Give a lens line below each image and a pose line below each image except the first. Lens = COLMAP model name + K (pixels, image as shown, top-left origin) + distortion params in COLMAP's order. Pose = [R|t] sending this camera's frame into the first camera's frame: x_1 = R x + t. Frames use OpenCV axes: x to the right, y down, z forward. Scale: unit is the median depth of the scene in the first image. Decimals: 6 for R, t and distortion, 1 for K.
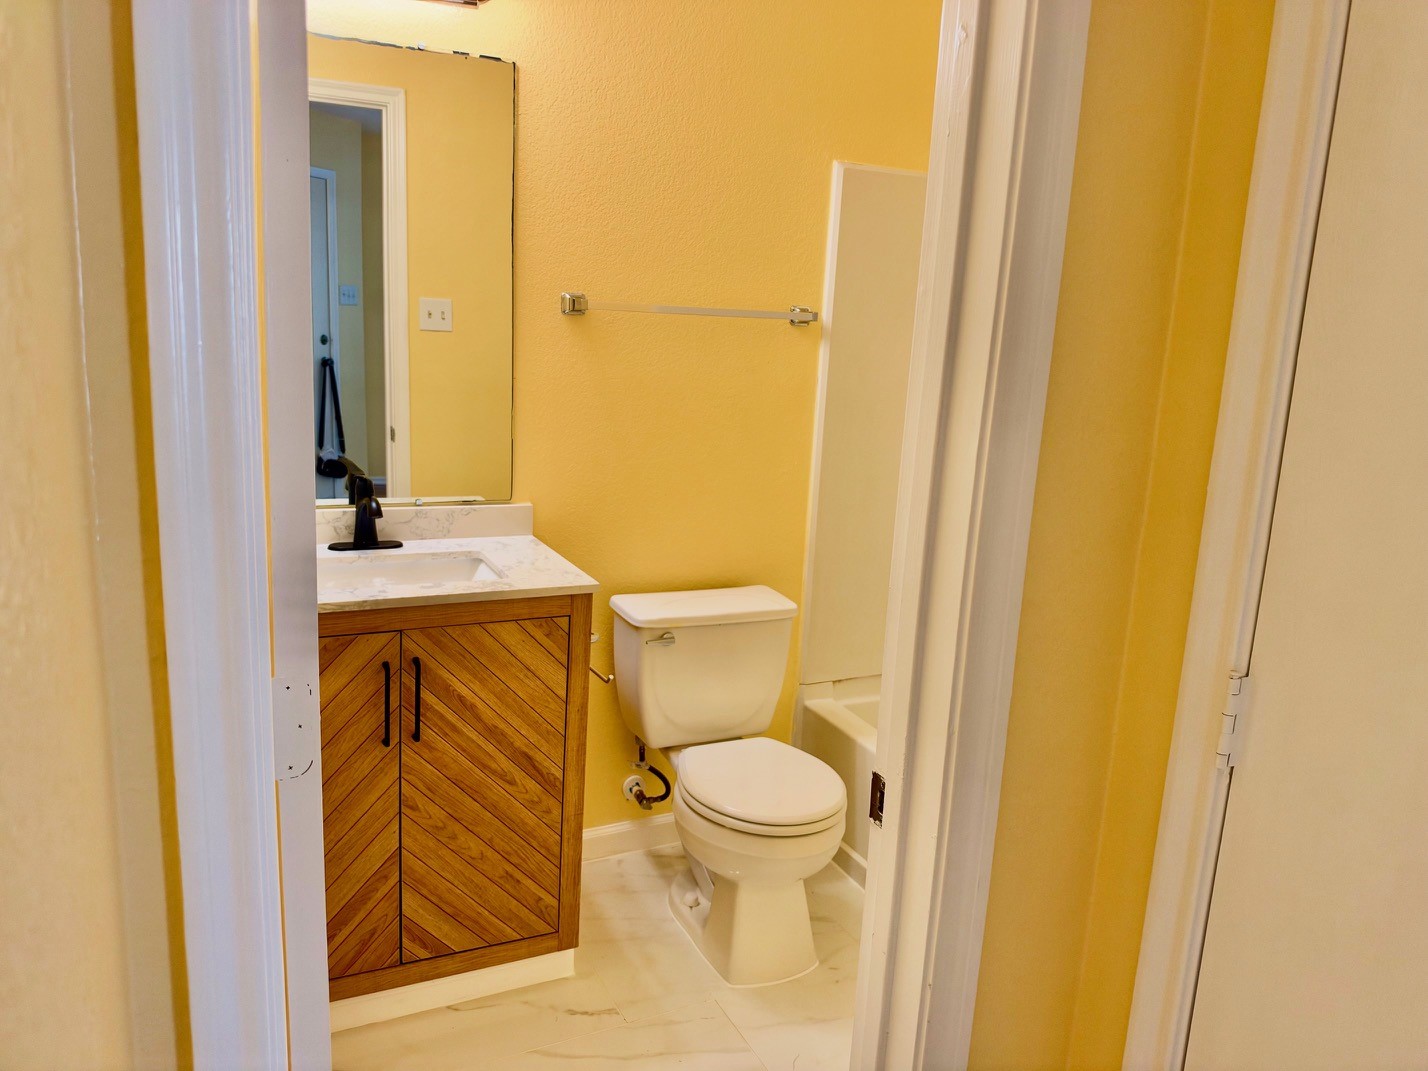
lens RADIAL K [[1017.2, 0, 714.4], [0, 1017.2, 526.2], [0, 0, 1]] dist [0.173565, -0.451619]
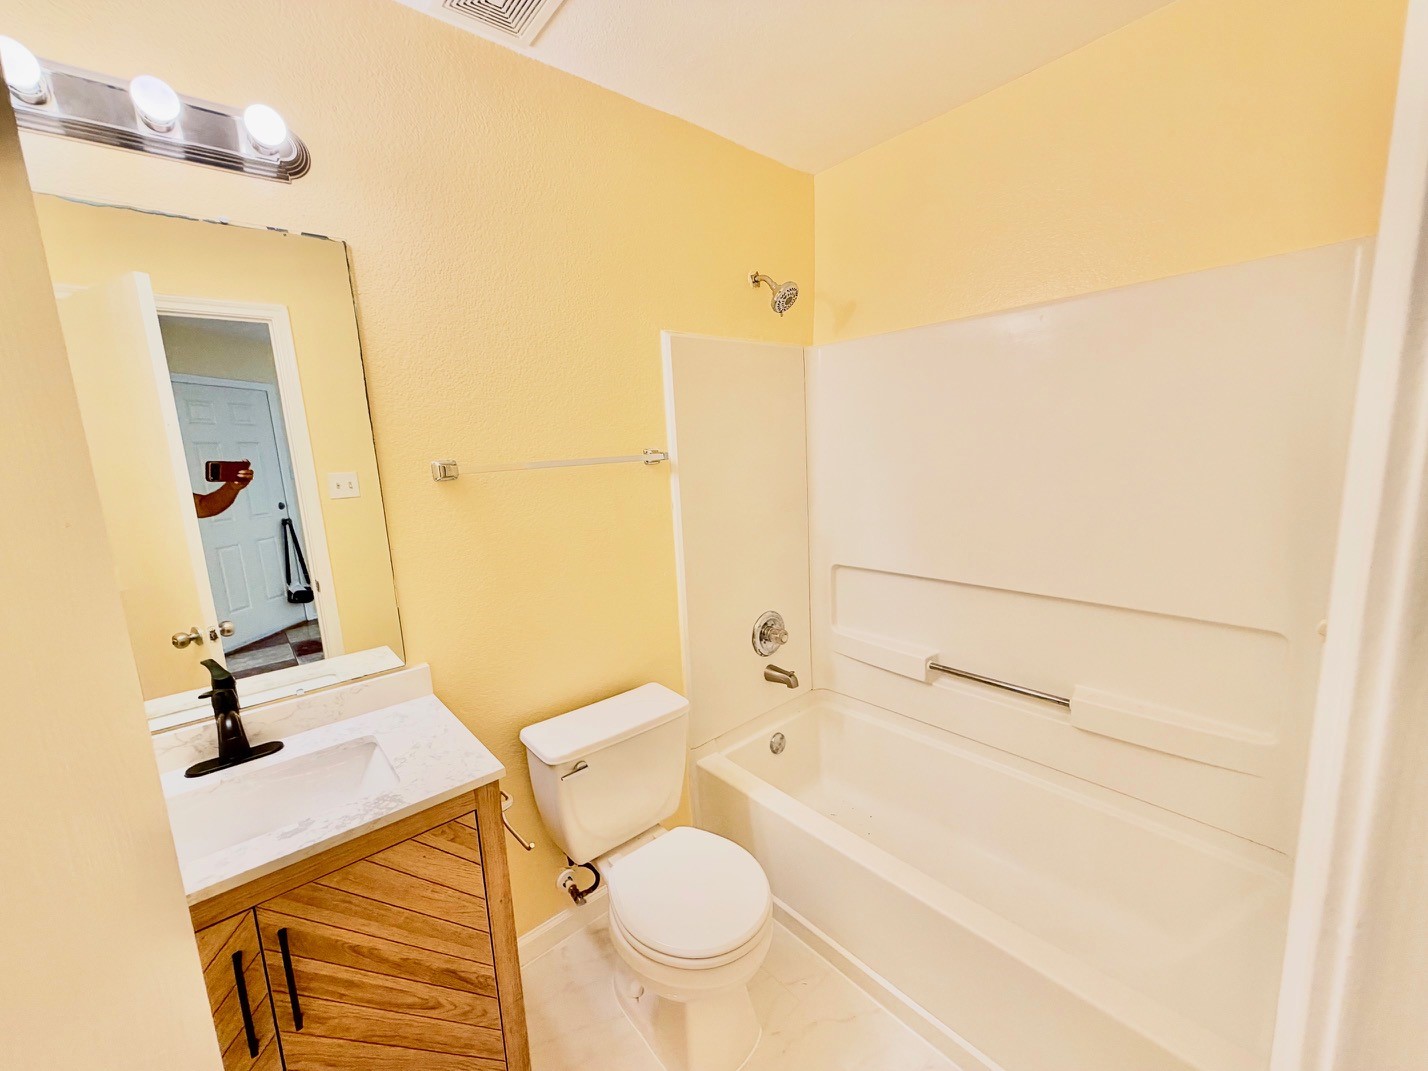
lens RADIAL K [[569.2, 0, 711.5], [0, 569.2, 537.3], [0, 0, 1]] dist [-0.002132, -0.000031]
pose [[0.962714, -0.140887, 0.230939, -0.020157], [0.150528, 0.988300, -0.024581, -0.103518], [-0.224774, 0.058427, 0.972658, 0.415568]]
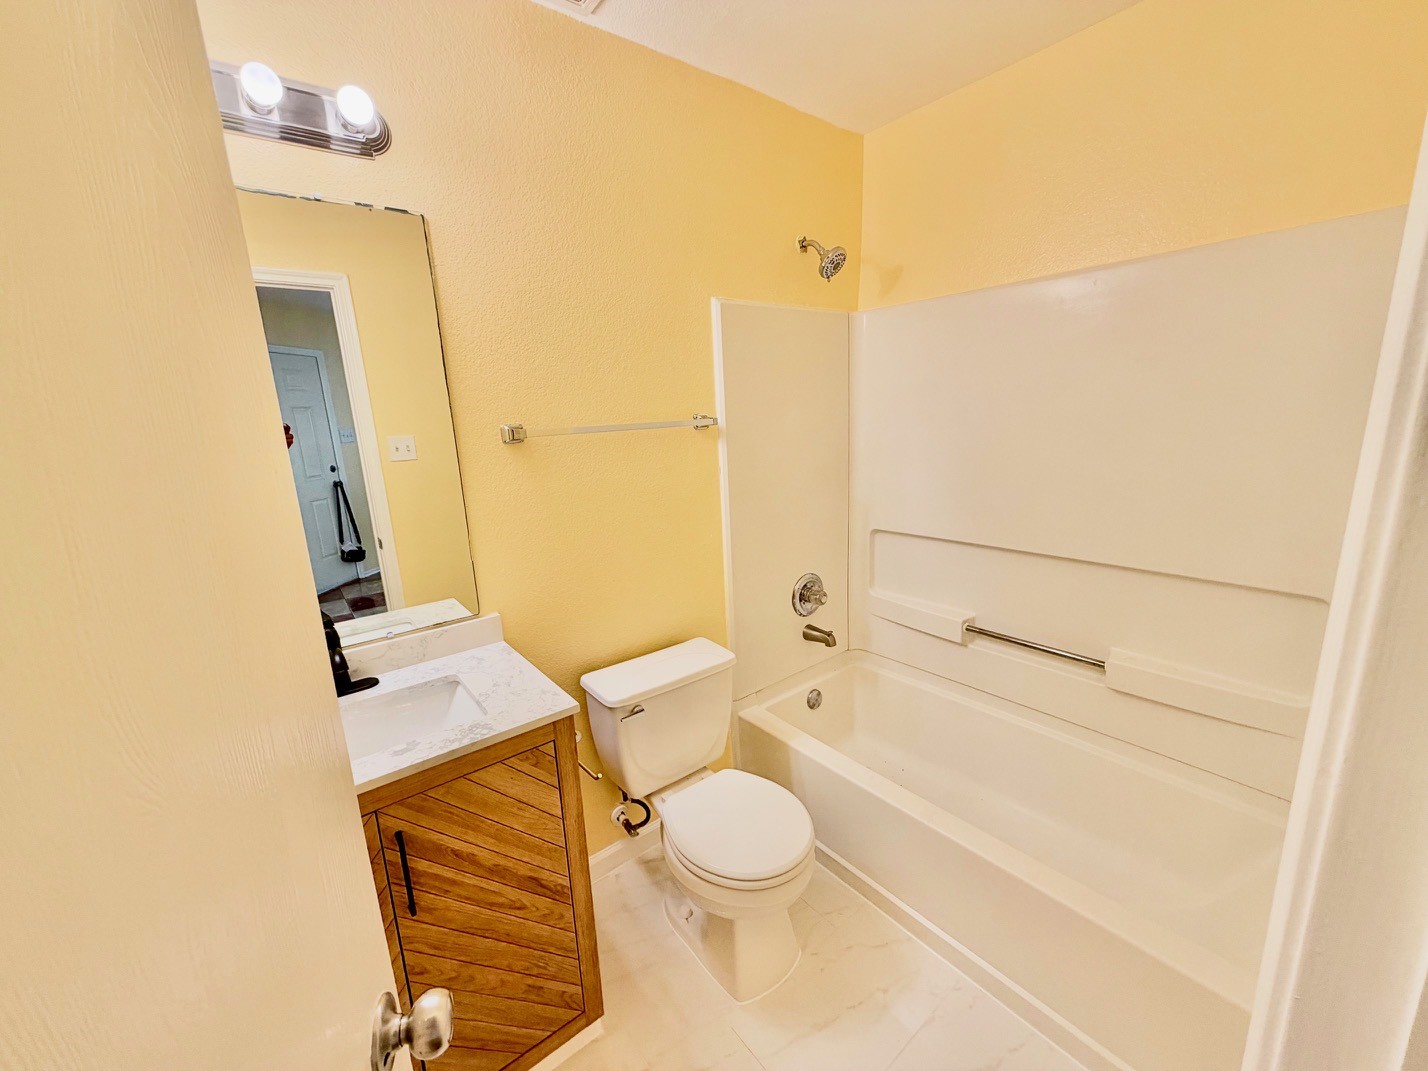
lens RADIAL K [[569.2, 0, 711.5], [0, 569.2, 537.3], [0, 0, 1]] dist [-0.002132, -0.000031]
pose [[0.973915, -0.141029, 0.177768, -0.057416], [0.138793, 0.990005, 0.025014, -0.099821], [-0.179519, 0.000312, 0.983755, 0.386692]]
